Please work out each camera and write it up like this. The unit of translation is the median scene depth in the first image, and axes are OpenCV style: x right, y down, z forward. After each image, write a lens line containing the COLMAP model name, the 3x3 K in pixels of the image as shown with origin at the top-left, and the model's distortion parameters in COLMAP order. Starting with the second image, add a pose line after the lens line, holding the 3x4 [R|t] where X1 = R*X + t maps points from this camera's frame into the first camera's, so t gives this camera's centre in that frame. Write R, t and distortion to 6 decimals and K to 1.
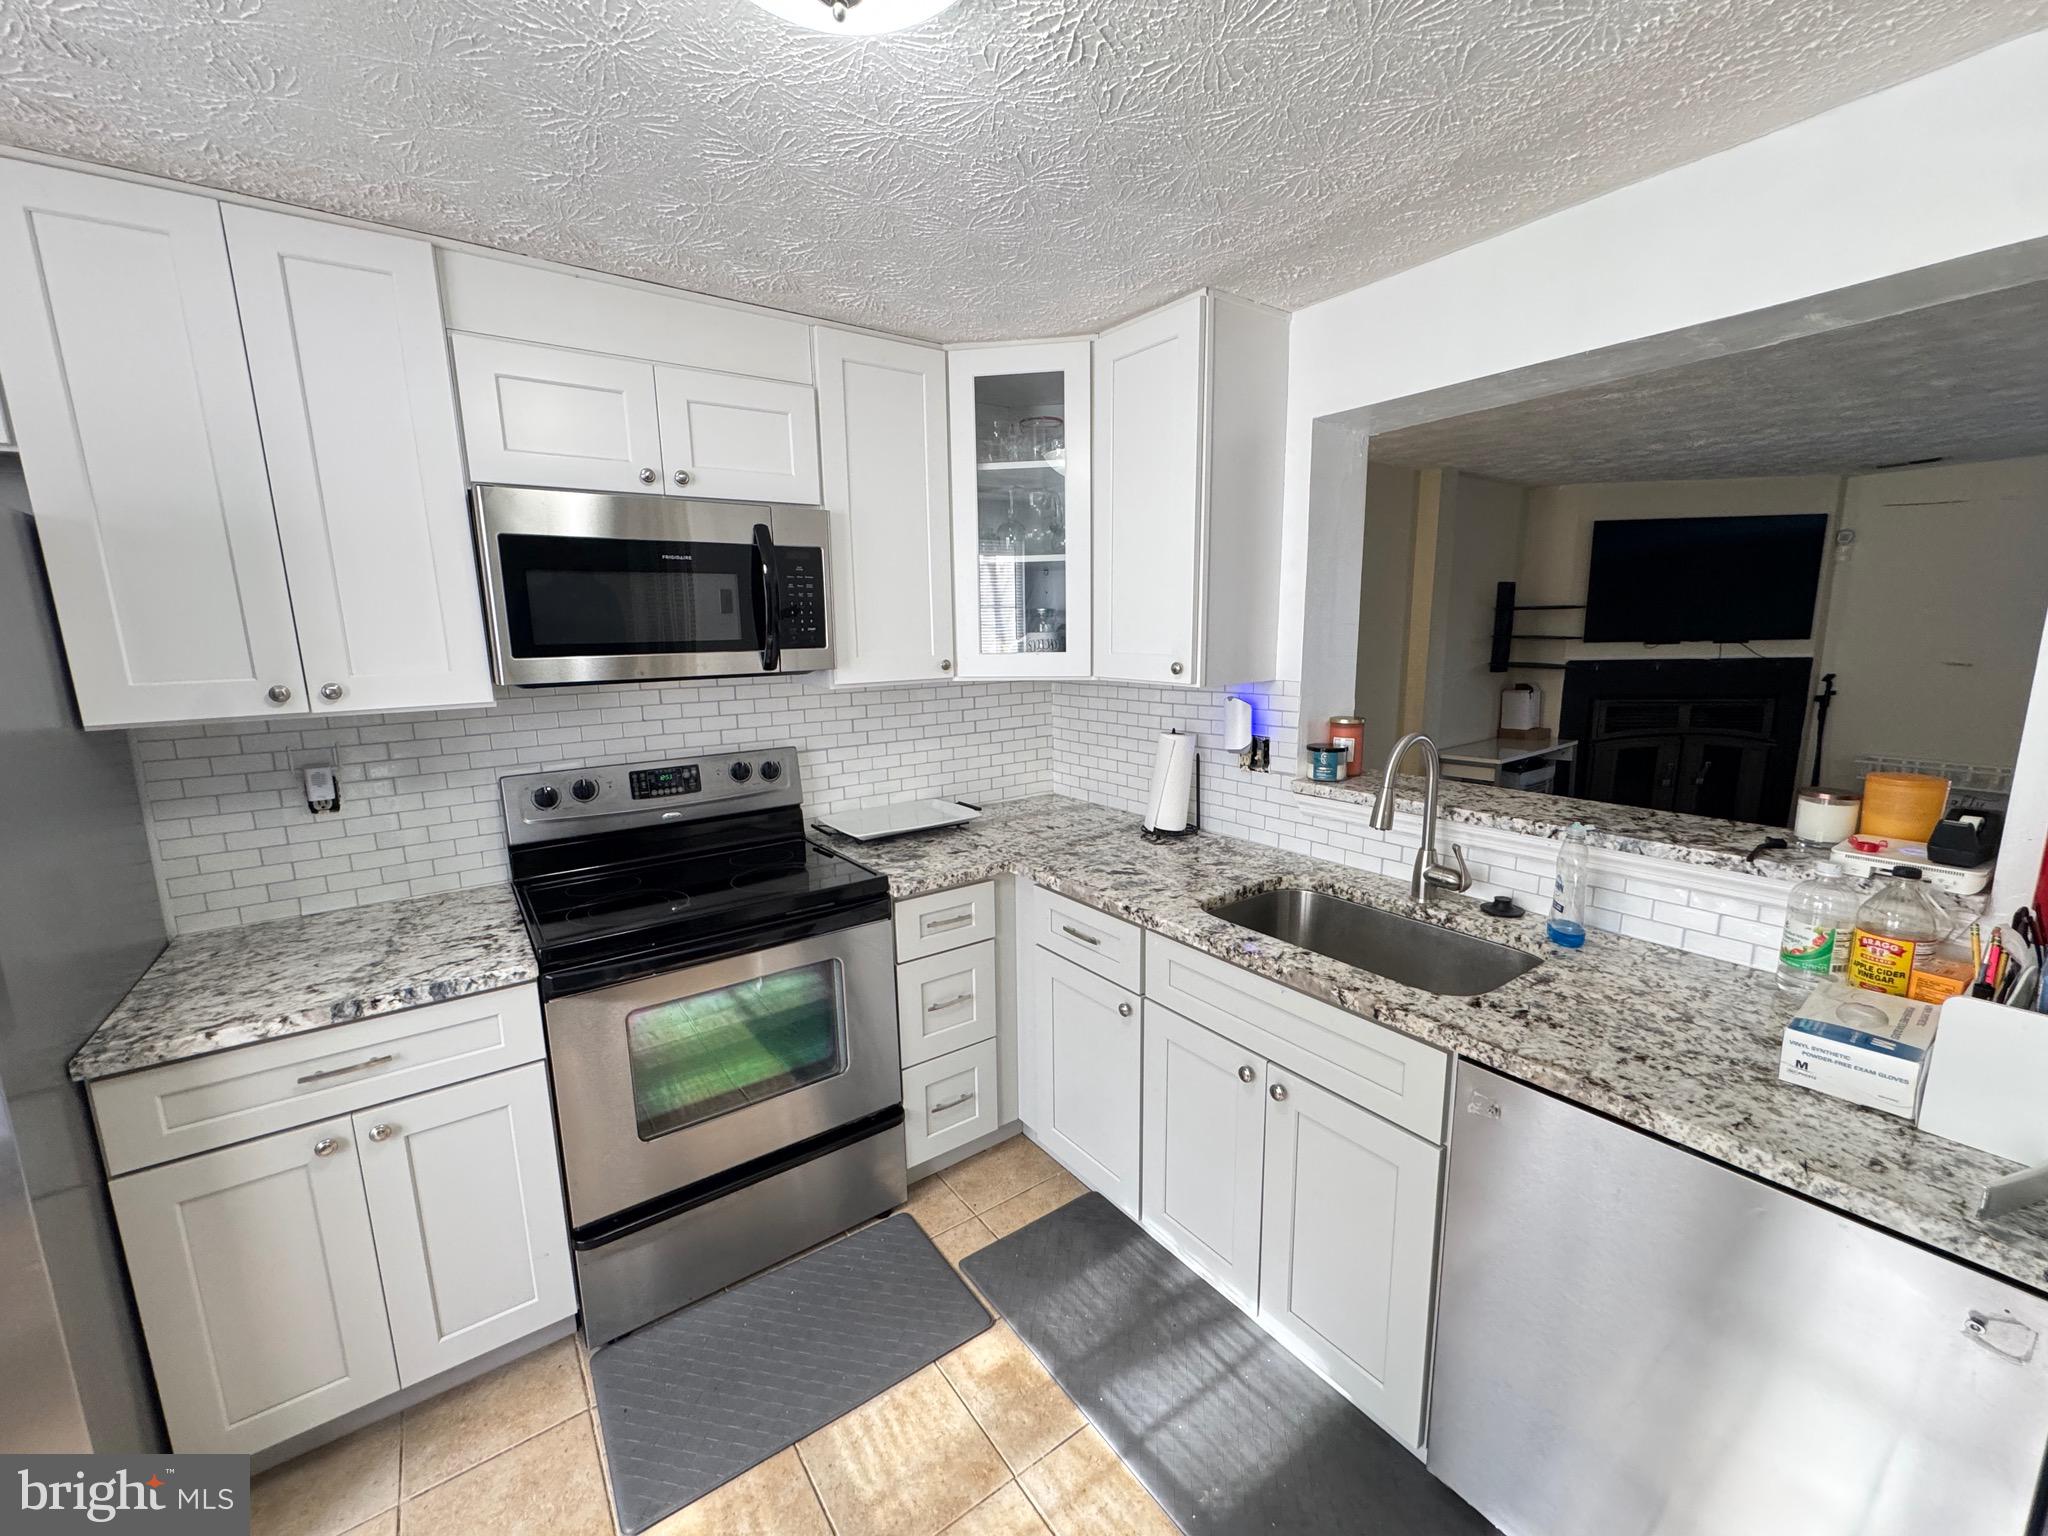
lens RADIAL K [[814.1, 0, 1024.2], [0, 814.1, 769.3], [0, 0, 1]] dist [-0.003898, 0.000160]
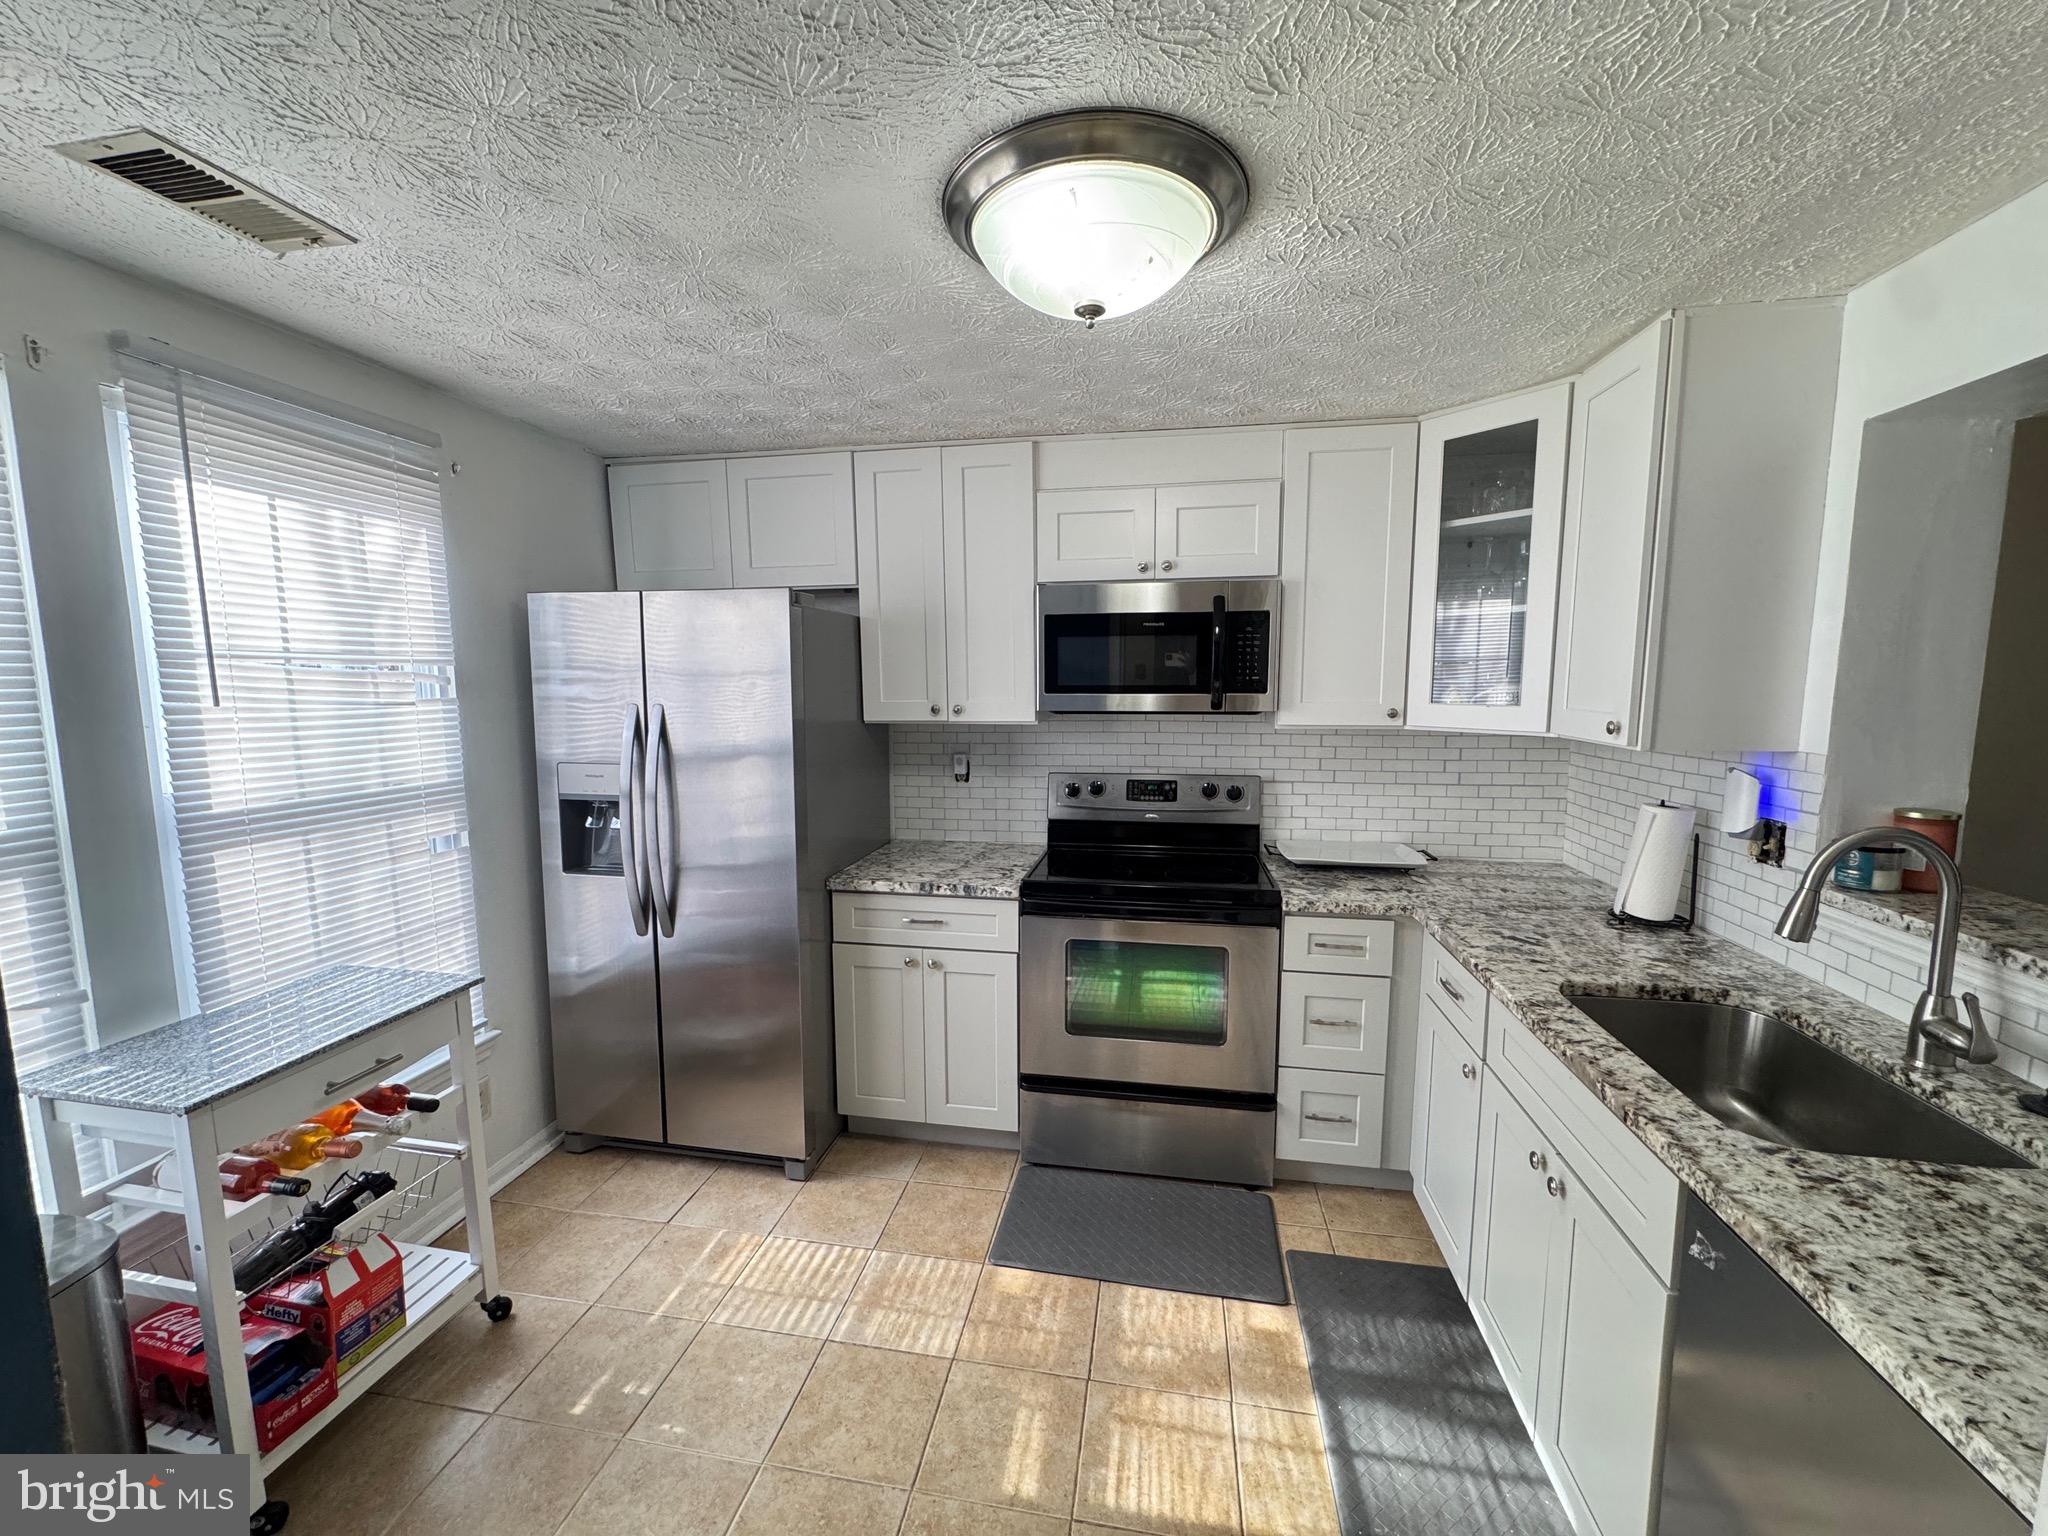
lens RADIAL K [[814.1, 0, 1024.2], [0, 814.1, 769.3], [0, 0, 1]] dist [-0.003898, 0.000160]
pose [[0.698060, 0.095687, -0.709617, 0.379000], [-0.133083, 0.991101, 0.002728, 0.005383], [0.703563, 0.092534, 0.704583, -0.085467]]
